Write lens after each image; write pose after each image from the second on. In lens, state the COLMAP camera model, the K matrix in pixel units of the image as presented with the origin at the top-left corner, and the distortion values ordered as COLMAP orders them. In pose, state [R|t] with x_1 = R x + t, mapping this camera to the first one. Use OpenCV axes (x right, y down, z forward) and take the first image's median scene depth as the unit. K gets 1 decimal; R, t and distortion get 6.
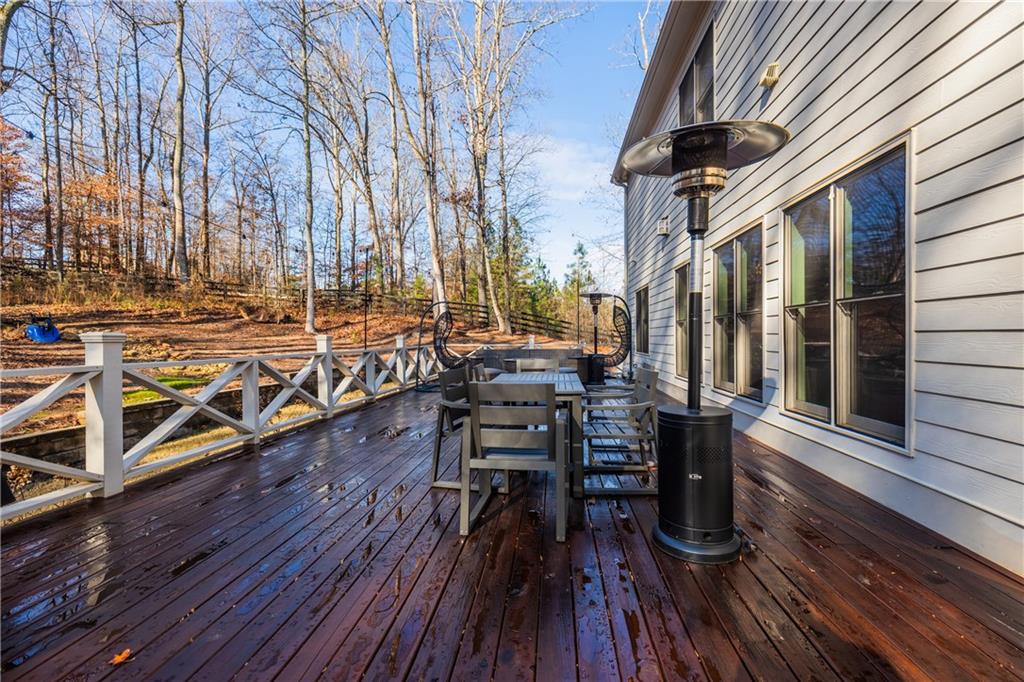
lens RADIAL K [[428.4, 0, 512.0], [0, 428.4, 341.0], [0, 0, 1]] dist [-0.000115, -0.000157]
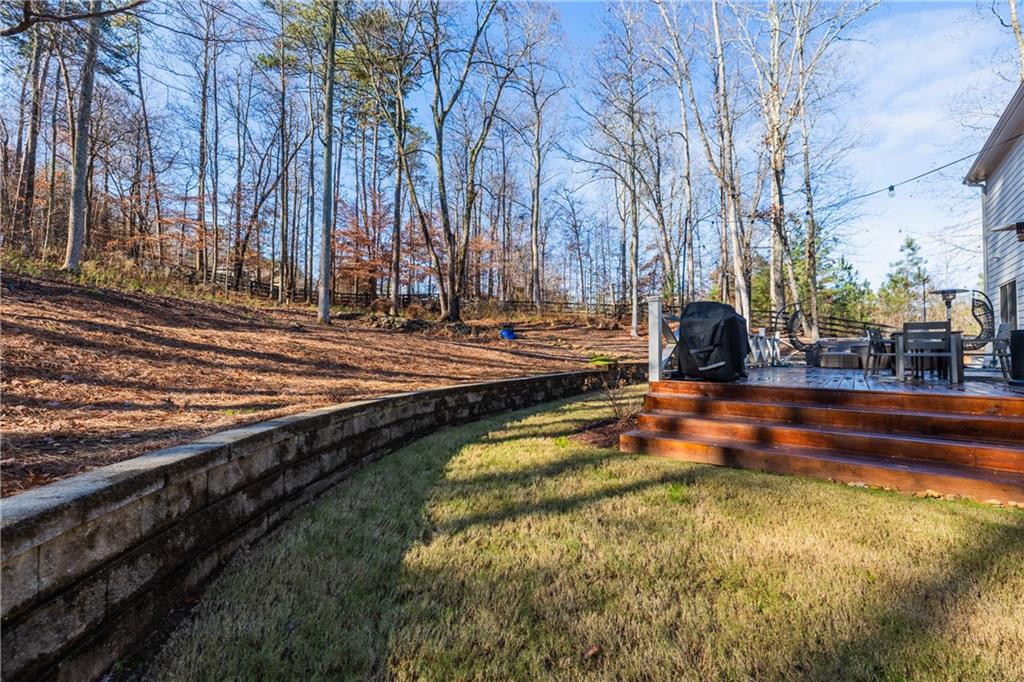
lens RADIAL K [[430.0, 0, 515.9], [0, 430.0, 338.3], [0, 0, 1]] dist [0.001307, 0.000036]
pose [[0.843412, -0.005365, -0.537240, -0.078232], [-0.016193, 0.999242, -0.035399, 0.037386], [0.537023, 0.038555, 0.842686, -0.282215]]
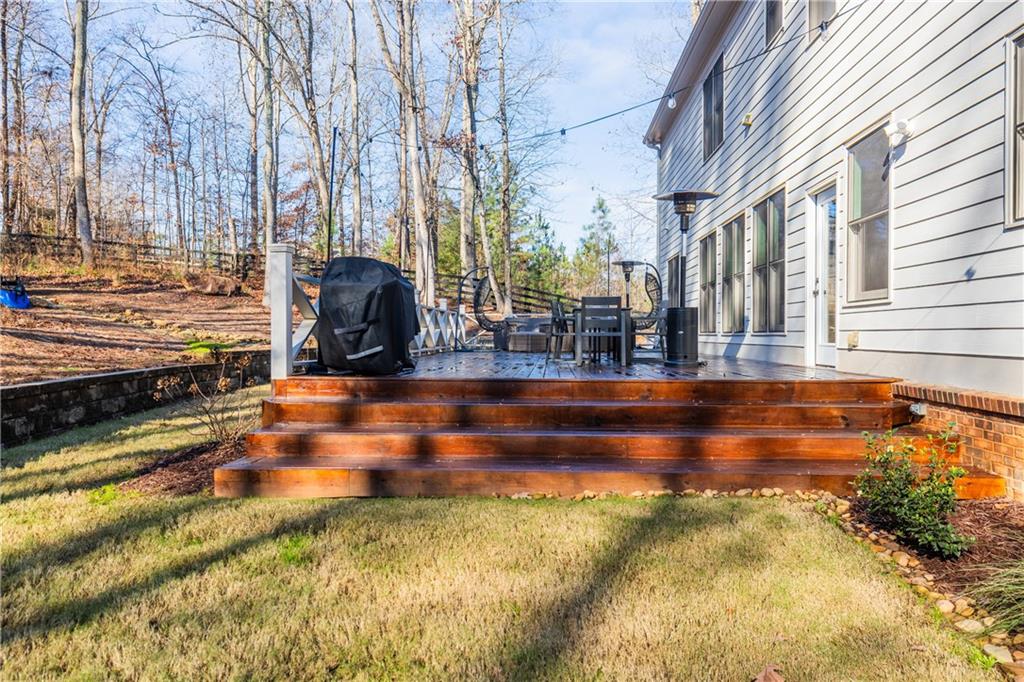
lens RADIAL K [[672.3, 0, 517.2], [0, 672.3, 337.9], [0, 0, 1]] dist [0.001655, 0.000111]
pose [[0.998784, 0.007894, 0.048661, -0.068998], [-0.007754, 0.999965, -0.003070, 0.037252], [-0.048683, 0.002689, 0.998811, -0.278229]]
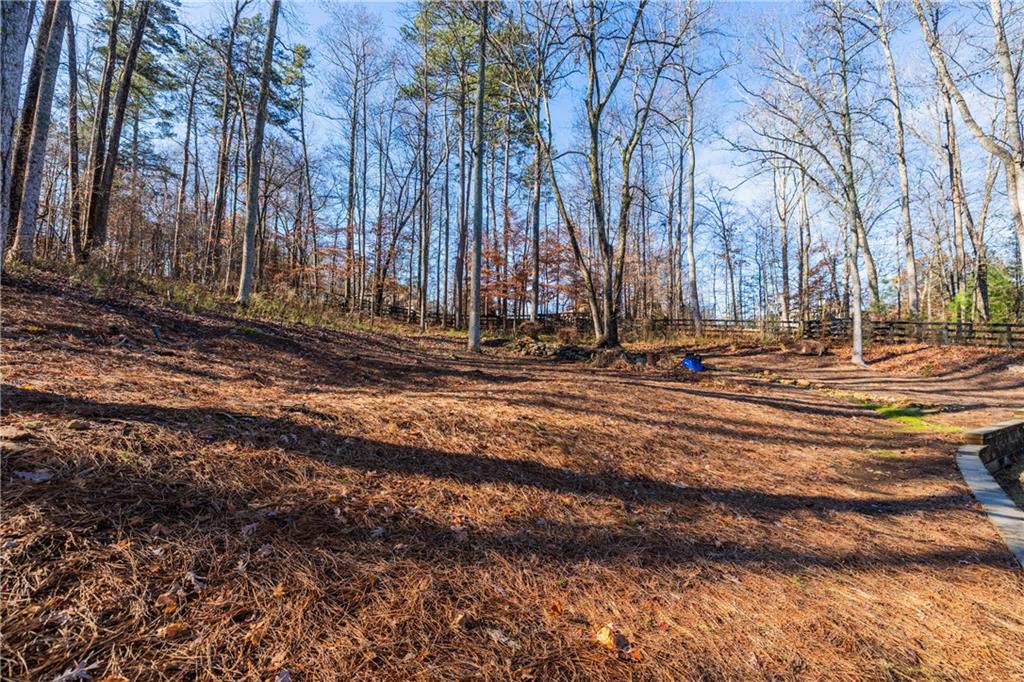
lens RADIAL K [[430.0, 0, 515.9], [0, 430.0, 338.3], [0, 0, 1]] dist [0.001307, 0.000036]
pose [[0.684046, -0.036848, -0.728507, -0.294416], [-0.021070, 0.997308, -0.070227, 0.005129], [0.729134, 0.063388, 0.681429, -0.221086]]
